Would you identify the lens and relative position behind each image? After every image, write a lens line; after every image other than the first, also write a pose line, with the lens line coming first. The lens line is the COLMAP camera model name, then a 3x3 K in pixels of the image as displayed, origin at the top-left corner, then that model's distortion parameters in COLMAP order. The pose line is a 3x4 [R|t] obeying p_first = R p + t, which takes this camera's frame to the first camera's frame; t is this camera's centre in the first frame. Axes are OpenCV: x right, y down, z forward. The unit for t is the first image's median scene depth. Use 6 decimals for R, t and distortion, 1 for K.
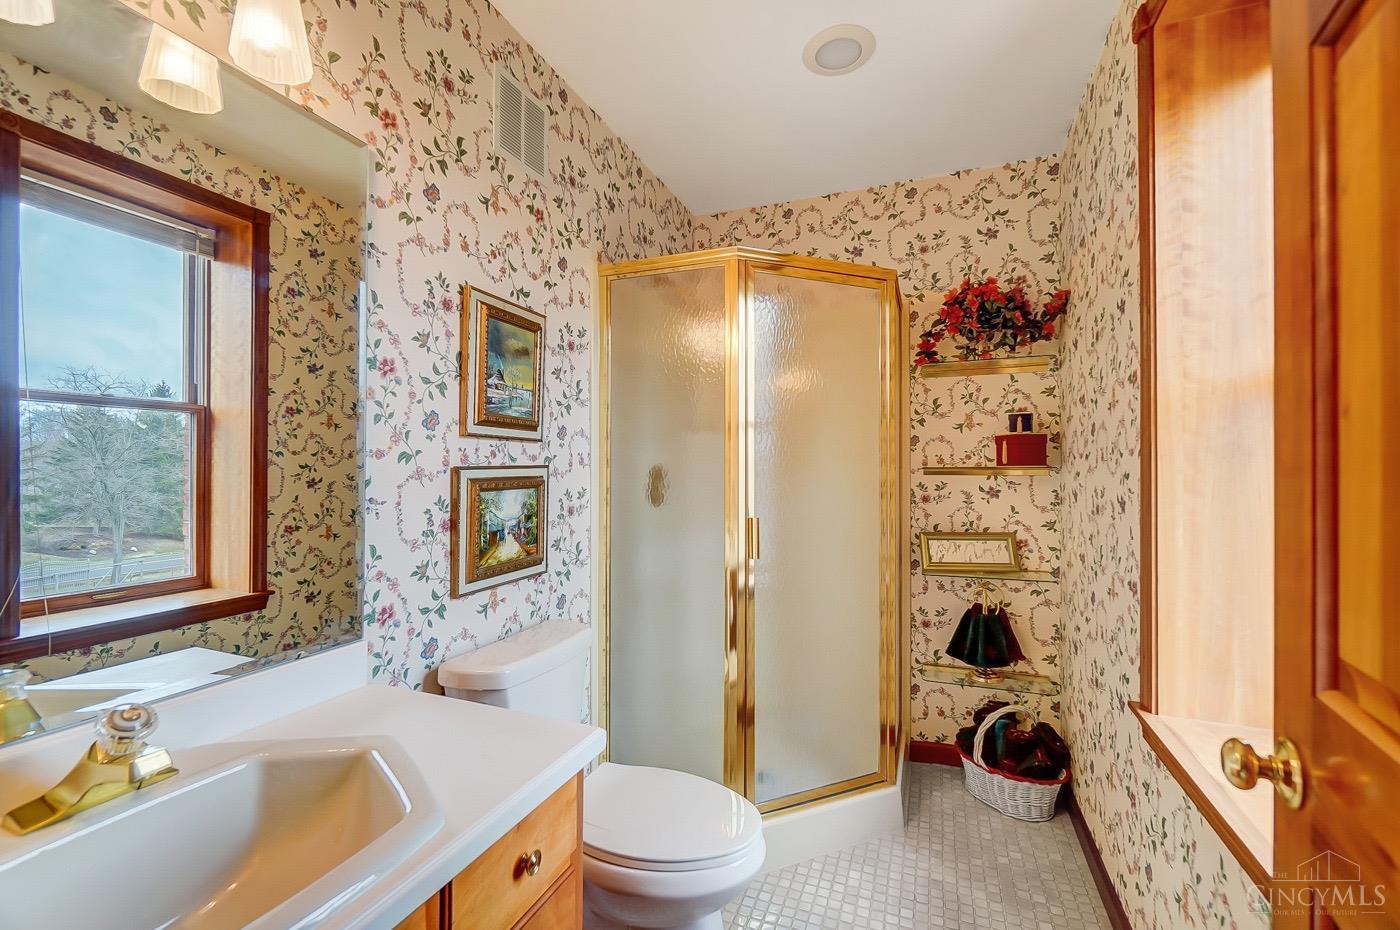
lens RADIAL K [[615.9, 0, 696.9], [0, 615.9, 461.7], [0, 0, 1]] dist [-0.005092, 0.002279]
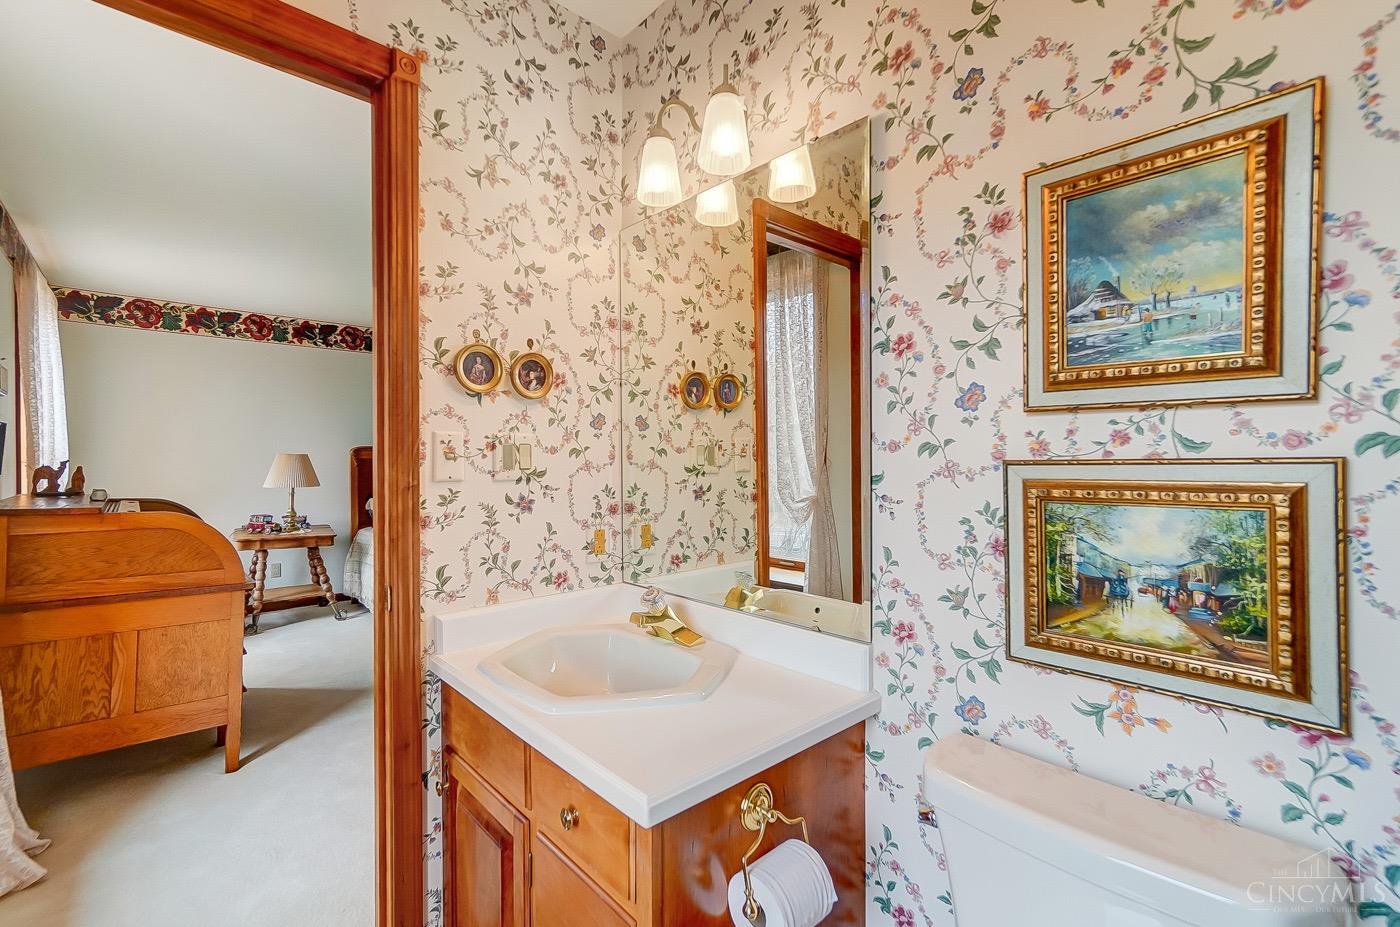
lens RADIAL K [[615.9, 0, 697.6], [0, 615.9, 466.9], [0, 0, 1]] dist [-0.005092, 0.002279]
pose [[-0.456161, 0.003117, -0.889892, 0.337409], [0.002079, 0.999995, 0.002438, 0.012075], [0.889895, -0.000738, -0.456165, 0.970754]]
